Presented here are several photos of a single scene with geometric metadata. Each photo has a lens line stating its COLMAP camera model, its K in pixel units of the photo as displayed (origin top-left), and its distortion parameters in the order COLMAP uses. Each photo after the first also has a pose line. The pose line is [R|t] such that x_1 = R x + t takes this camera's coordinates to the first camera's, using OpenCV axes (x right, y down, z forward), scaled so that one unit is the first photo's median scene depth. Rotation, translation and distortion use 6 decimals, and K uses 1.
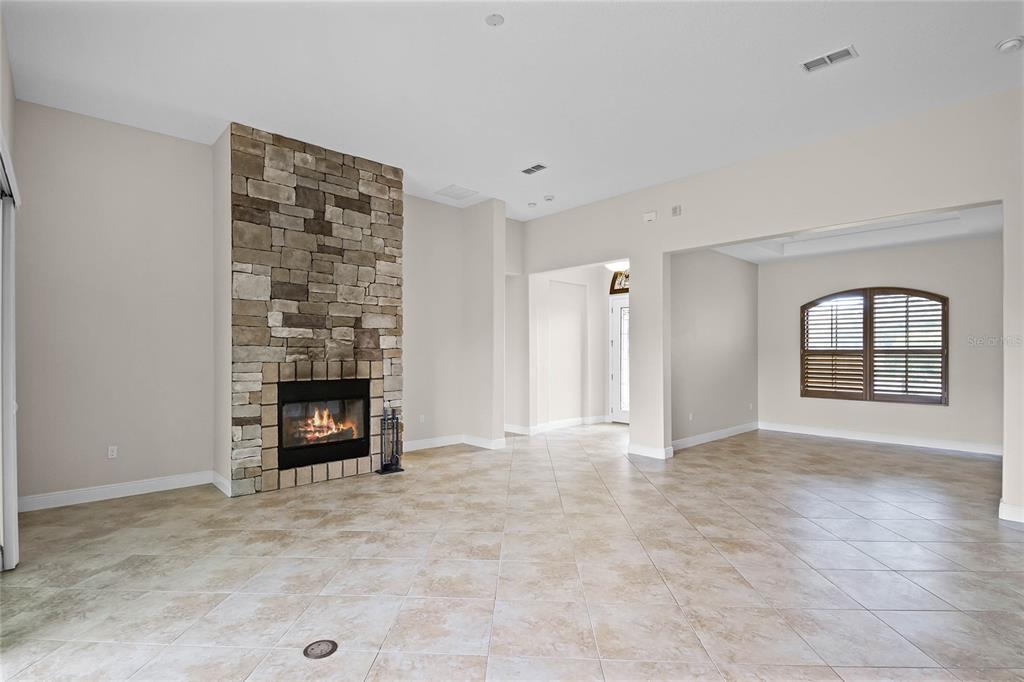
lens RADIAL K [[482.9, 0, 495.1], [0, 482.9, 354.0], [0, 0, 1]] dist [0.002823, -0.000409]
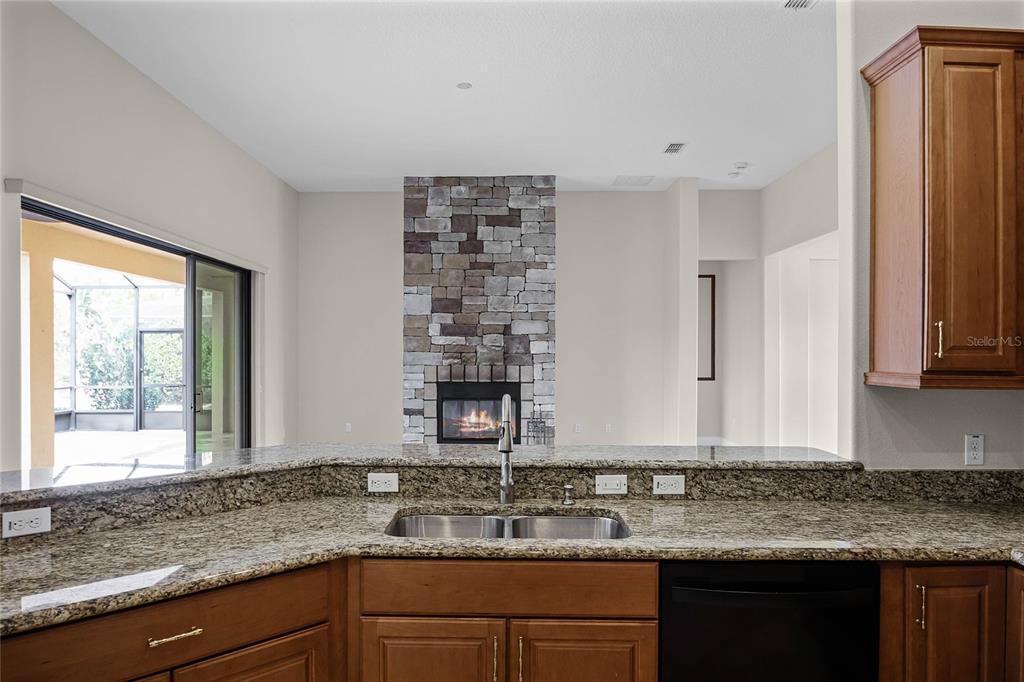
lens RADIAL K [[655.5, 0, 491.3], [0, 655.5, 359.3], [0, 0, 1]] dist [-0.040241, 0.000569]
pose [[0.729642, 0.005933, -0.683804, 0.677707], [-0.003522, 0.999982, 0.004919, -0.005887], [0.683820, -0.001181, 0.729649, -0.086681]]
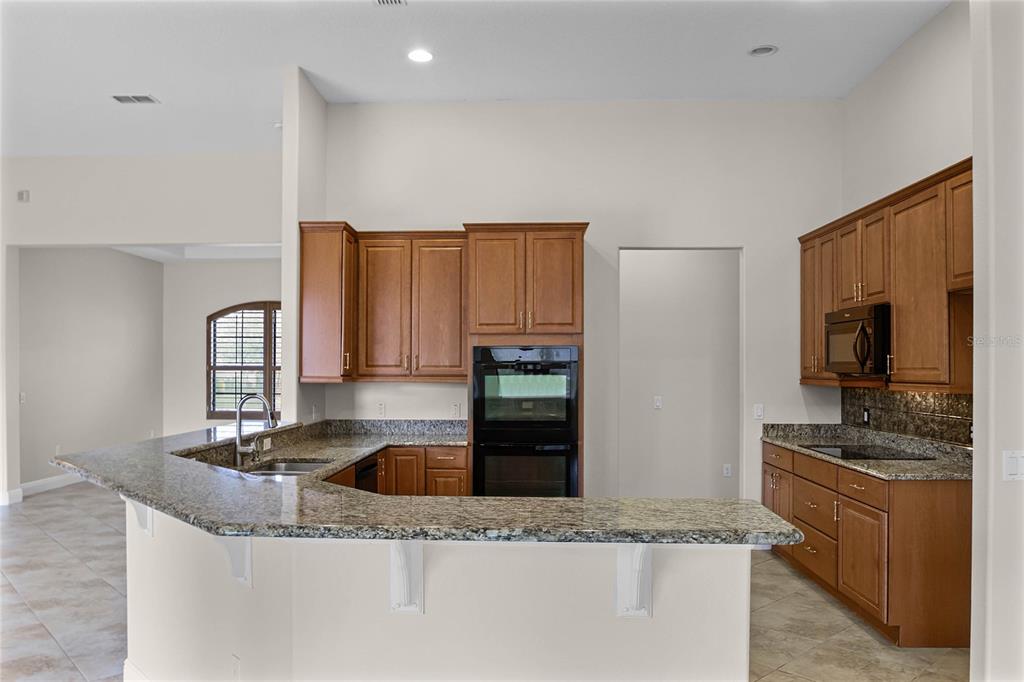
lens RADIAL K [[754.9, 0, 506.6], [0, 754.9, 361.4], [0, 0, 1]] dist [-0.001319, -0.042521]
pose [[0.699238, 0.003433, 0.714881, 0.049293], [0.002465, 0.999971, -0.007213, -0.008077], [-0.714885, 0.006806, 0.699209, -0.485005]]
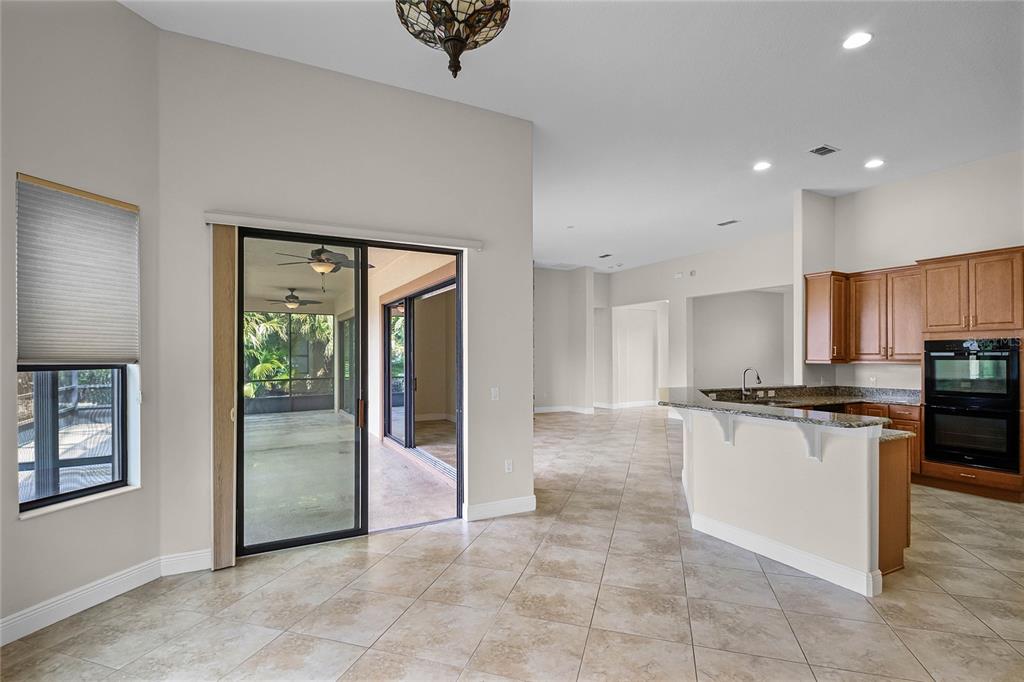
lens RADIAL K [[482.9, 0, 495.1], [0, 482.9, 354.0], [0, 0, 1]] dist [0.002823, -0.000409]
pose [[0.967839, -0.003657, -0.251544, 0.142145], [0.002436, 0.999984, -0.005164, -0.005724], [0.251559, 0.004385, 0.967832, -0.896562]]
